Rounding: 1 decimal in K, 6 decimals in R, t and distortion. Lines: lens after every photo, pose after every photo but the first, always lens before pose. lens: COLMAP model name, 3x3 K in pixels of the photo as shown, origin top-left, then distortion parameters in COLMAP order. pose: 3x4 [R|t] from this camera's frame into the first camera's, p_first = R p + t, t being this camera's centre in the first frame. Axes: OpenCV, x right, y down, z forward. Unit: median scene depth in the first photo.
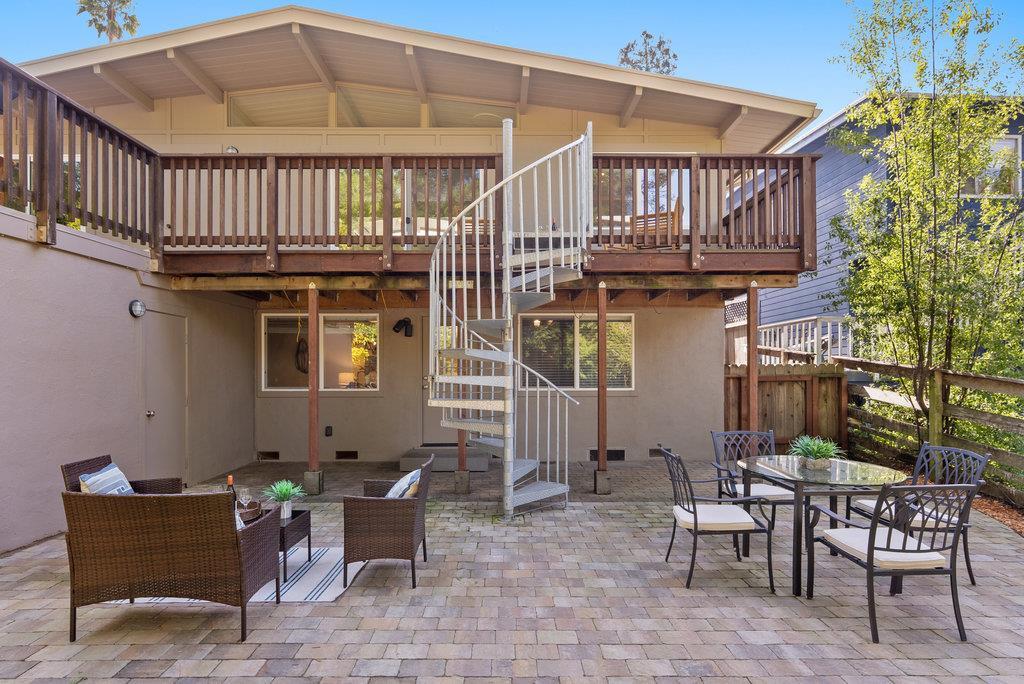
lens RADIAL K [[546.8, 0, 513.5], [0, 546.8, 373.0], [0, 0, 1]] dist [0.011926, -0.001922]
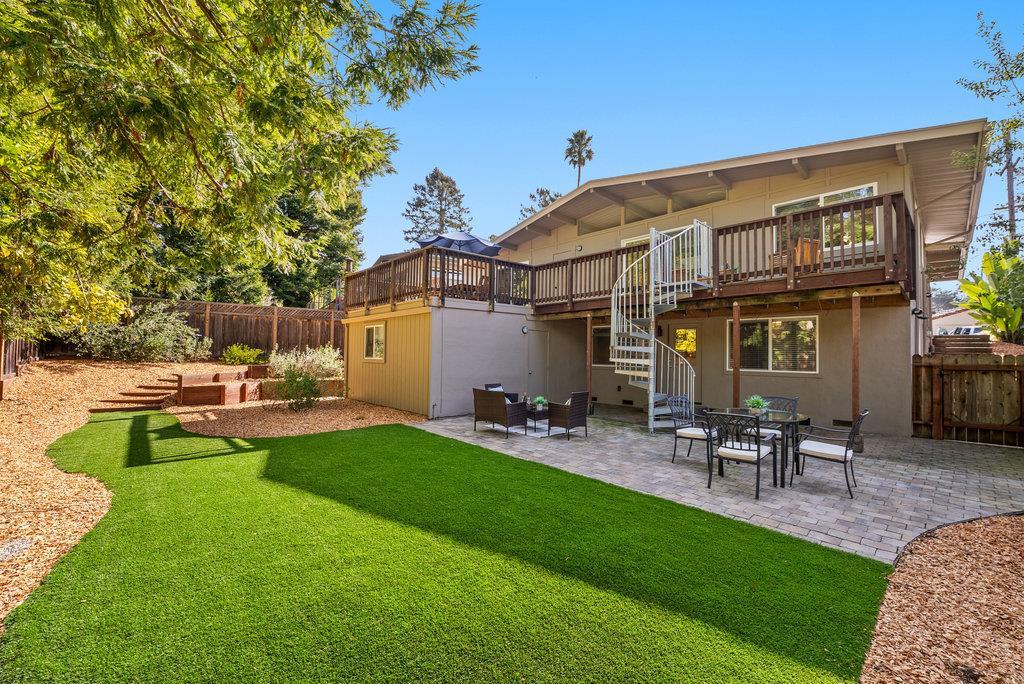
lens RADIAL K [[420.4, 0, 512.7], [0, 420.4, 342.3], [0, 0, 1]] dist [0.012396, -0.000598]
pose [[0.677226, -0.012385, -0.735671, 0.656395], [-0.013849, 0.999467, -0.029575, -0.003883], [0.735645, 0.030218, 0.676693, -0.320463]]
